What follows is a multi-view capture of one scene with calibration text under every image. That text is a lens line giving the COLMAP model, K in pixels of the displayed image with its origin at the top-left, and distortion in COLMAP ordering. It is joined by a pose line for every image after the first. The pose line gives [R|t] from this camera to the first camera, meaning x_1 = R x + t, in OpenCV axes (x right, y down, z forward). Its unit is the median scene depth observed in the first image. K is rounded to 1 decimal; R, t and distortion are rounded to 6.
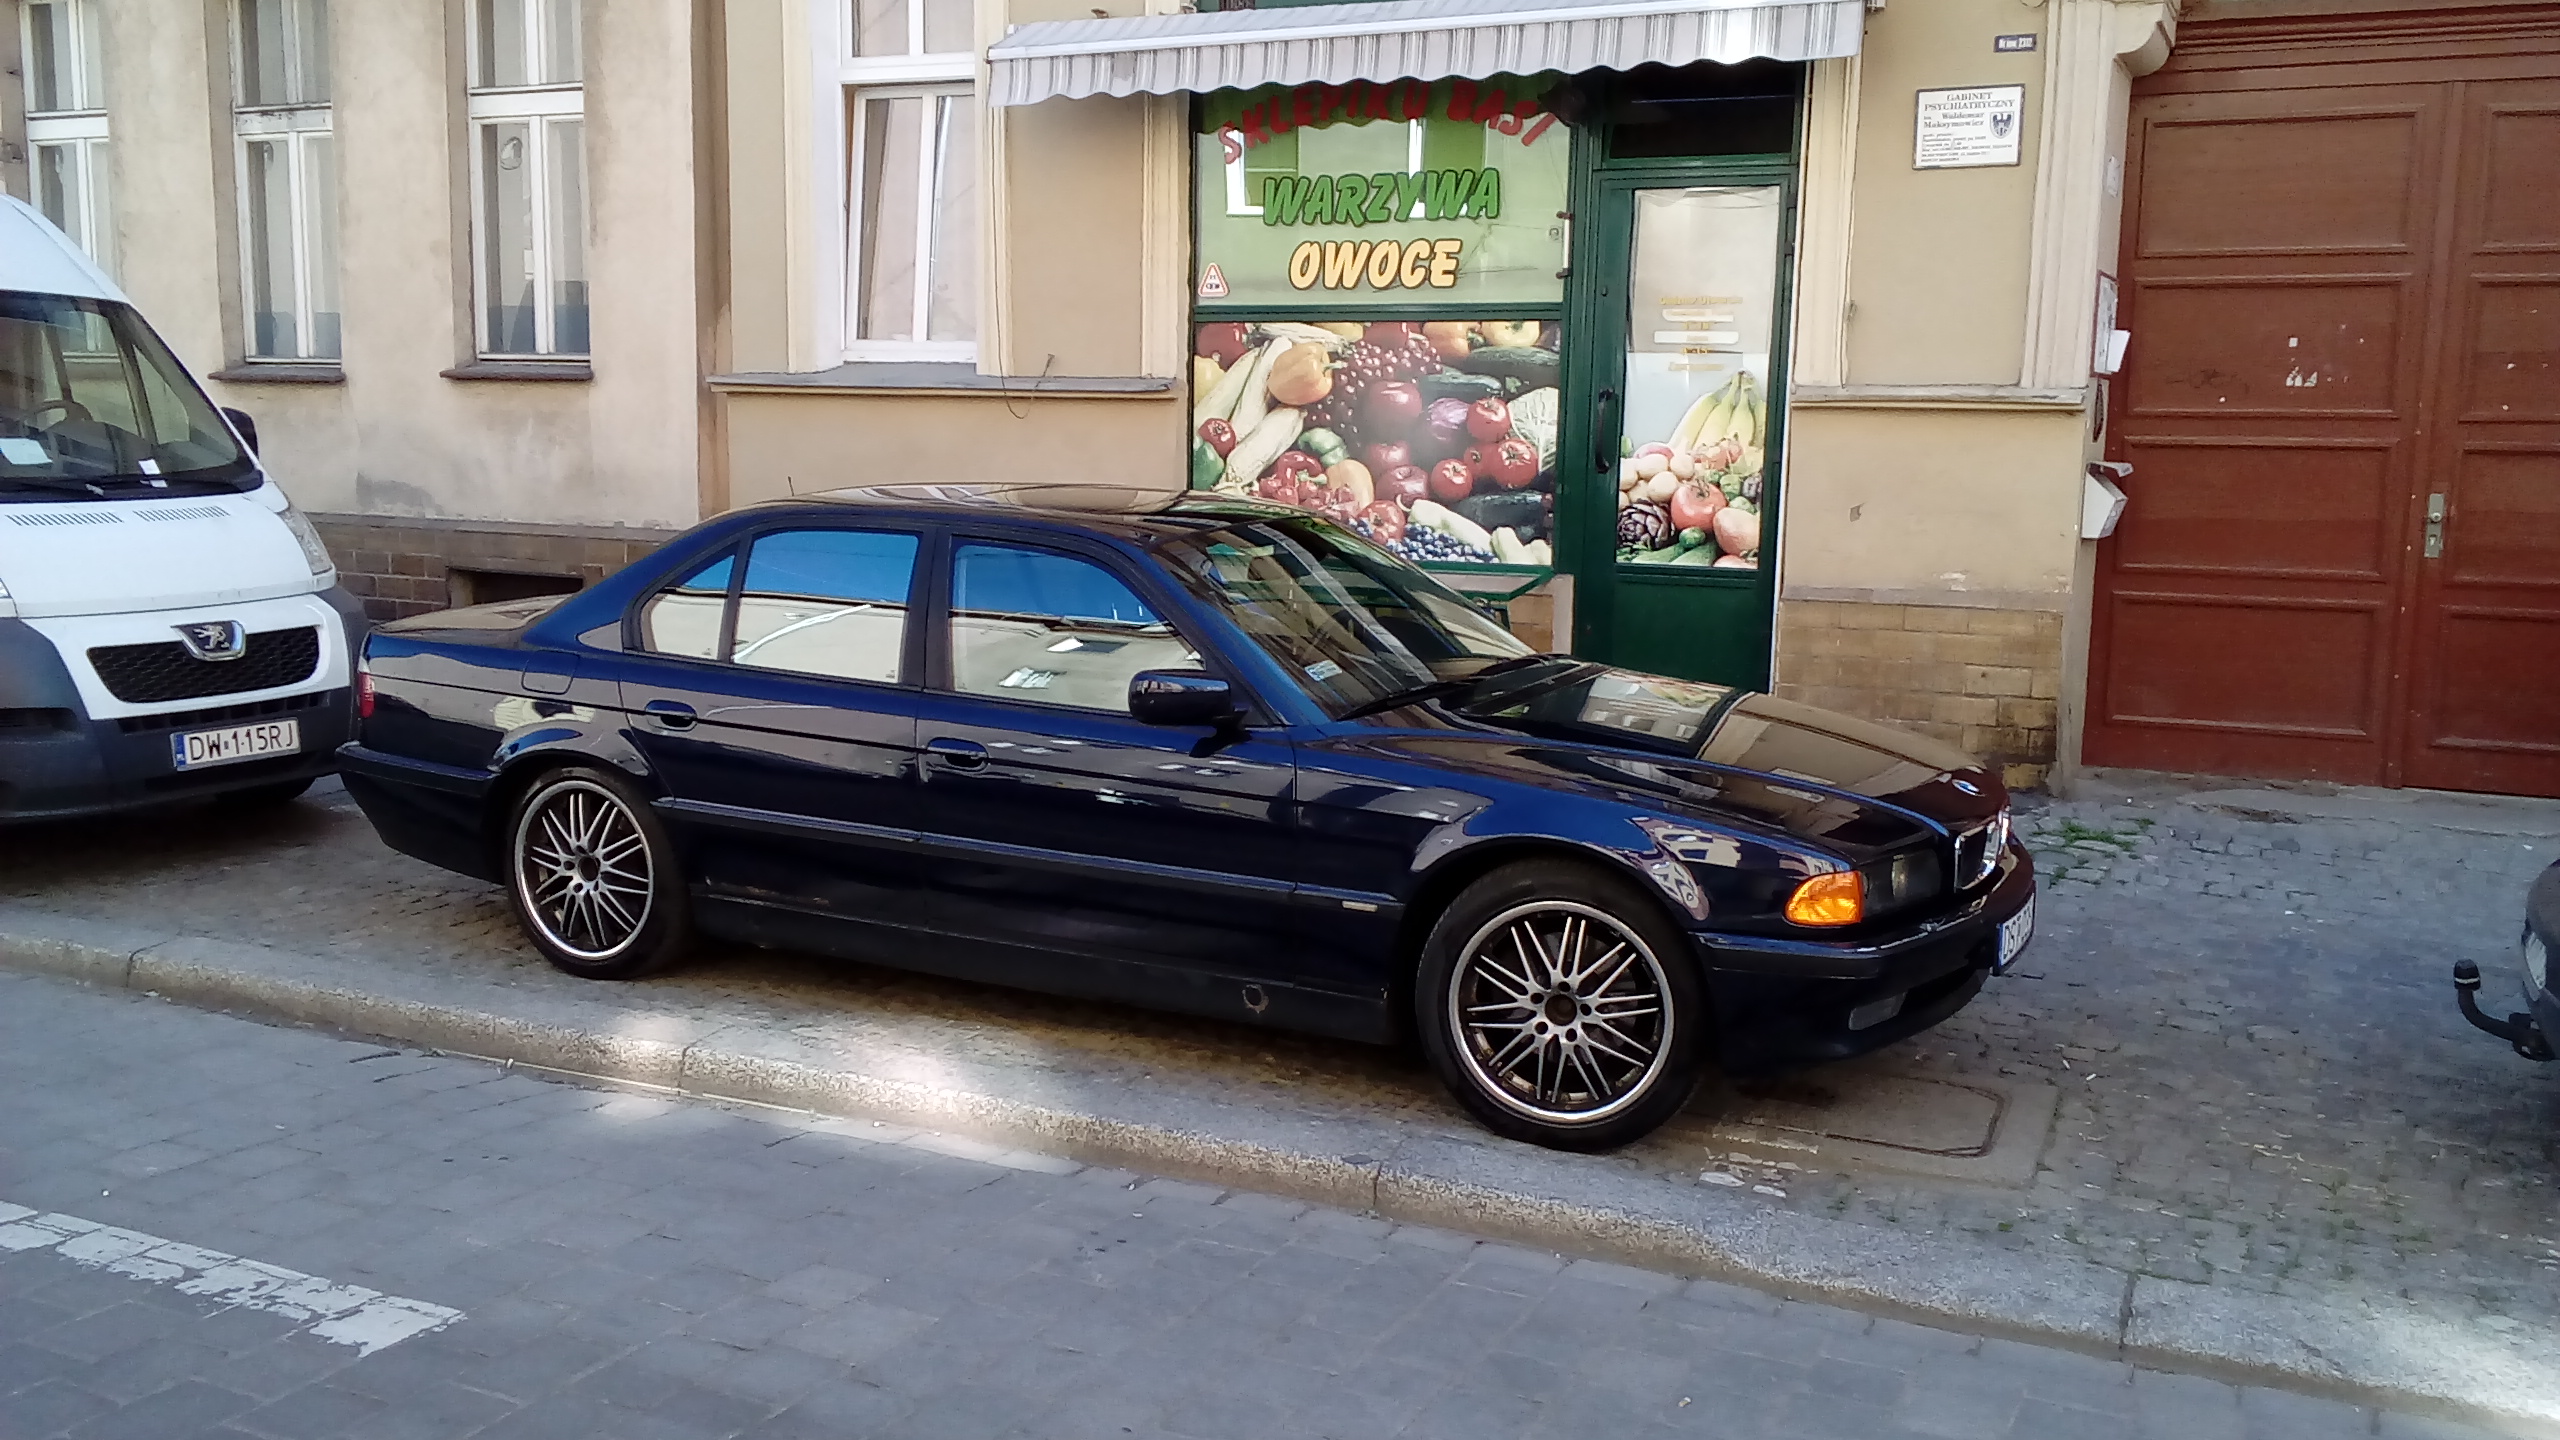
lens RADIAL K [[2266.5, 0, 1272.4], [0, 2266.5, 715.0], [0, 0, 1]] dist [0.015378, -0.028197]
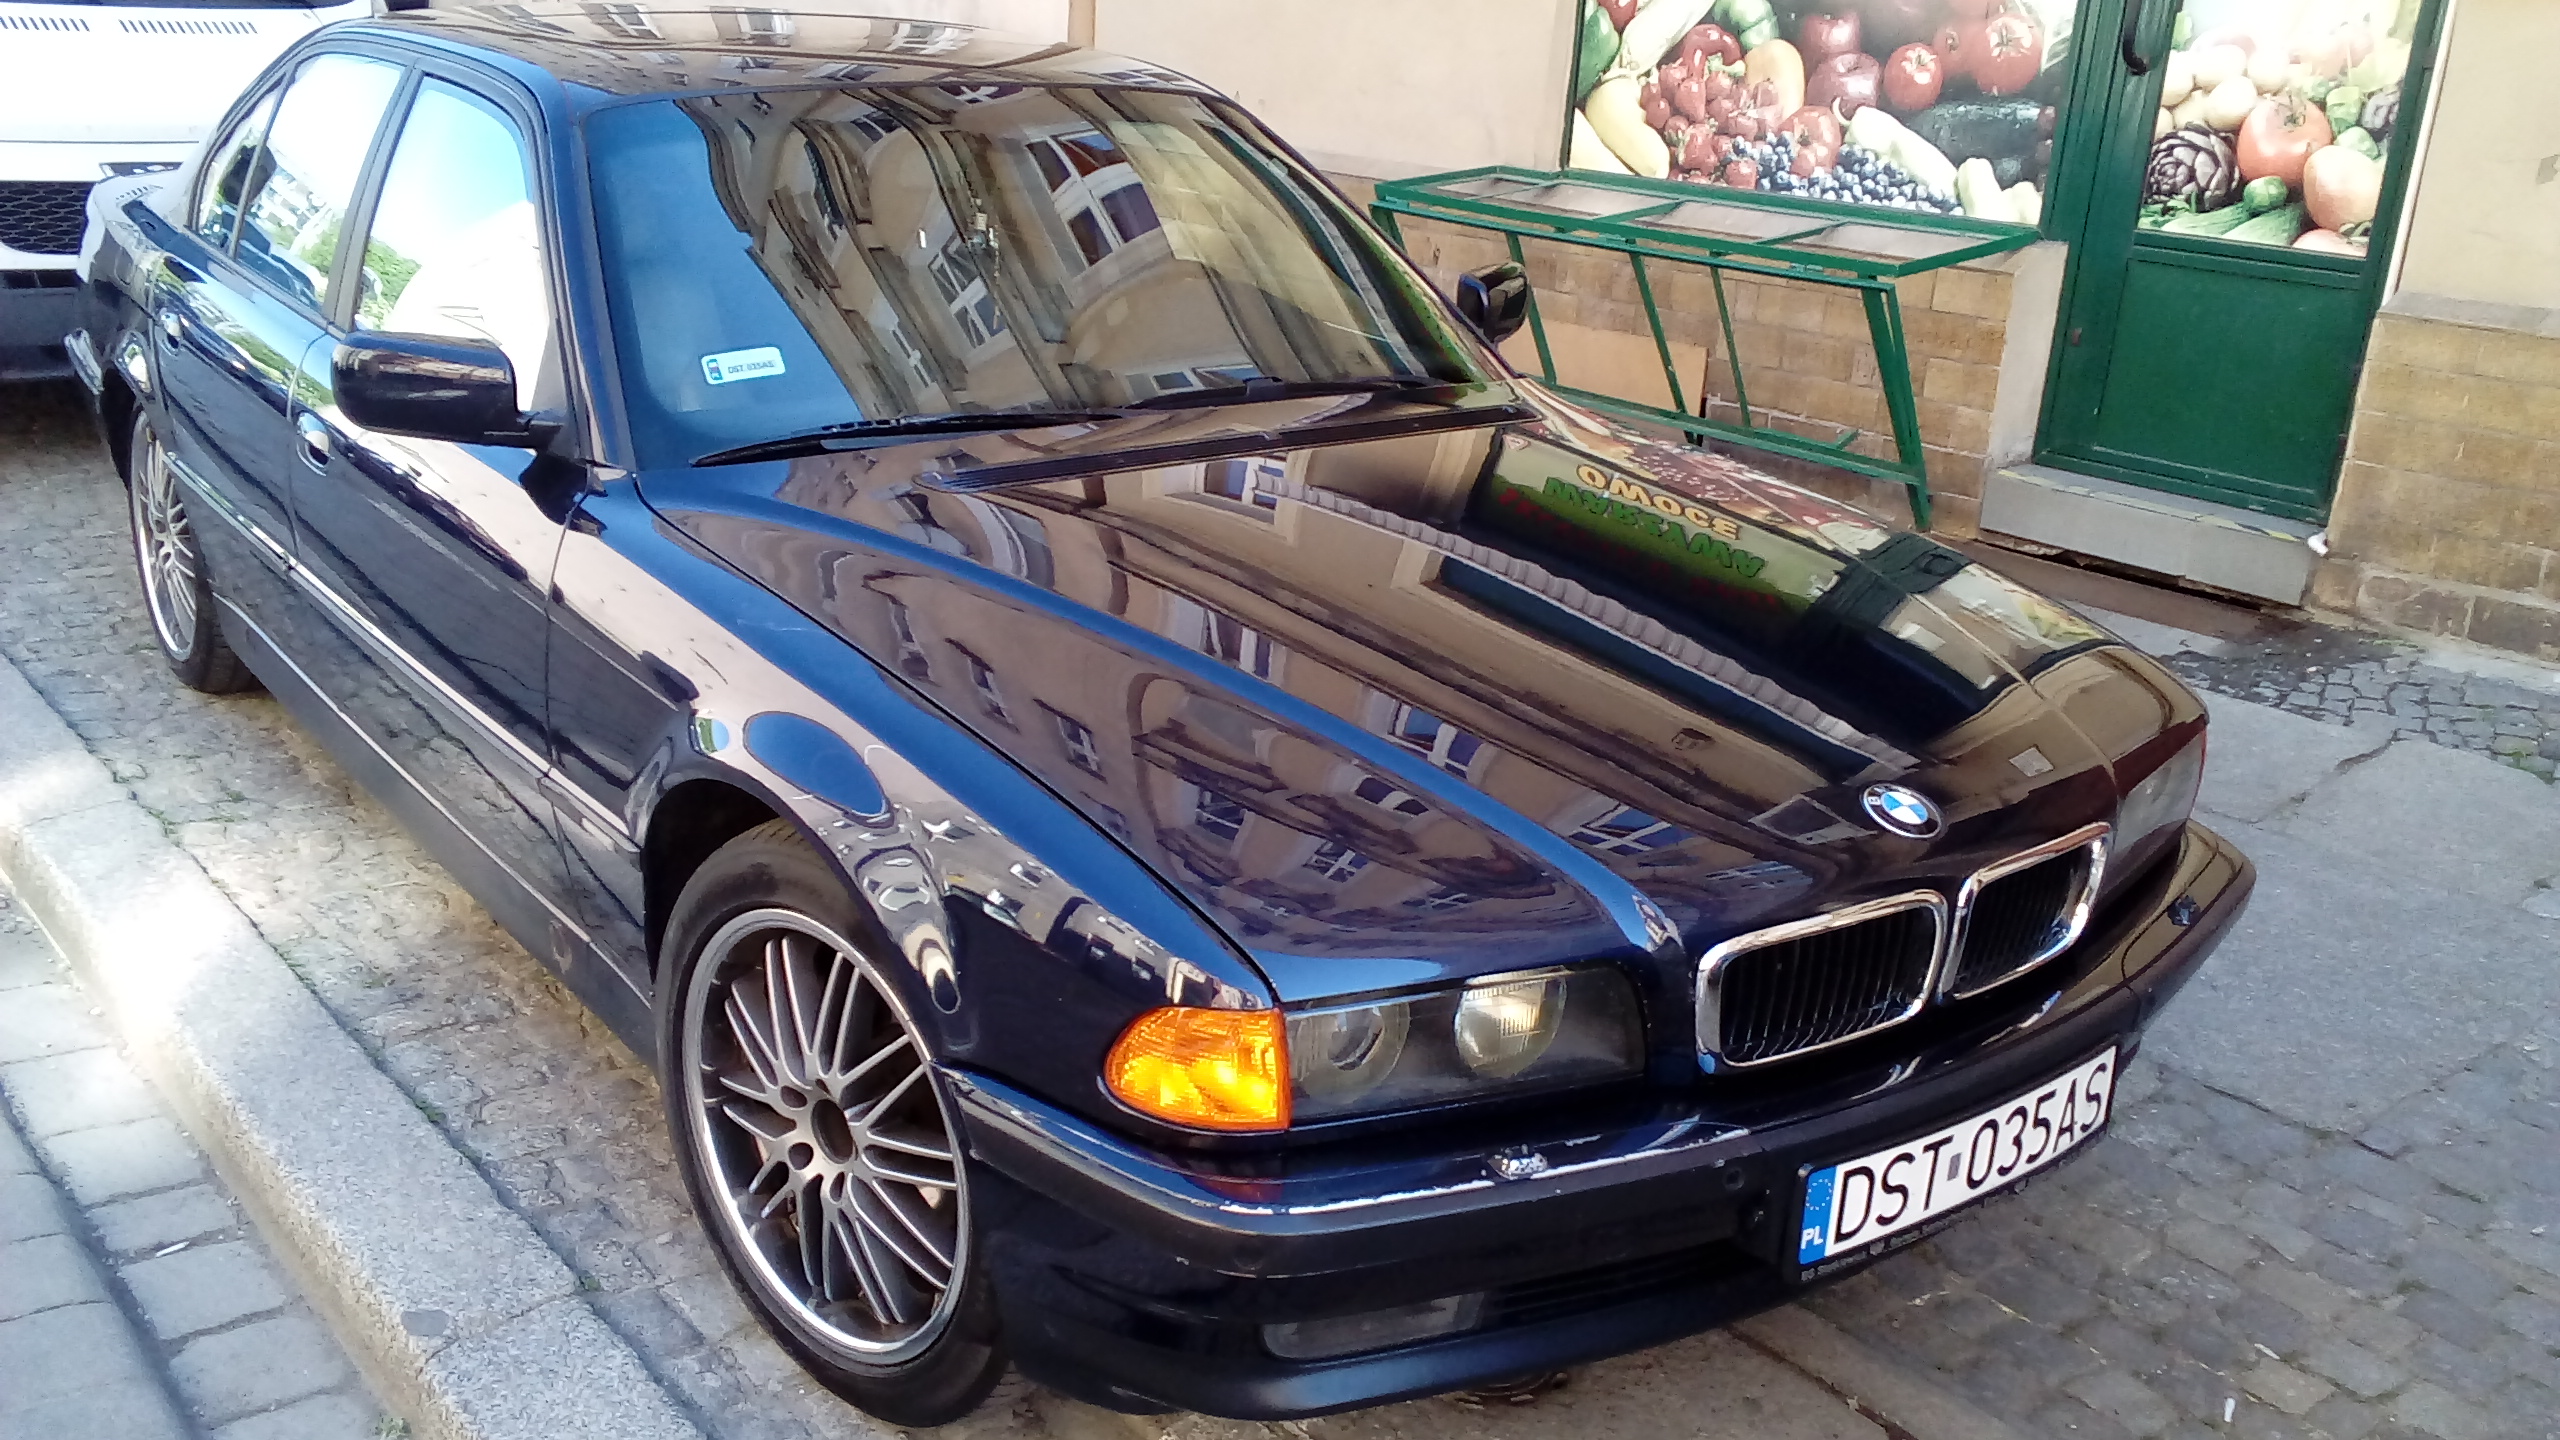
lens RADIAL K [[2266.5, 0, 1286.2], [0, 2266.5, 737.7], [0, 0, 1]] dist [0.015378, -0.028197]
pose [[0.902986, 0.166147, -0.396246, 0.210446], [-0.097108, 0.977265, 0.188474, -0.026399], [0.418552, -0.131711, 0.898591, 0.338967]]
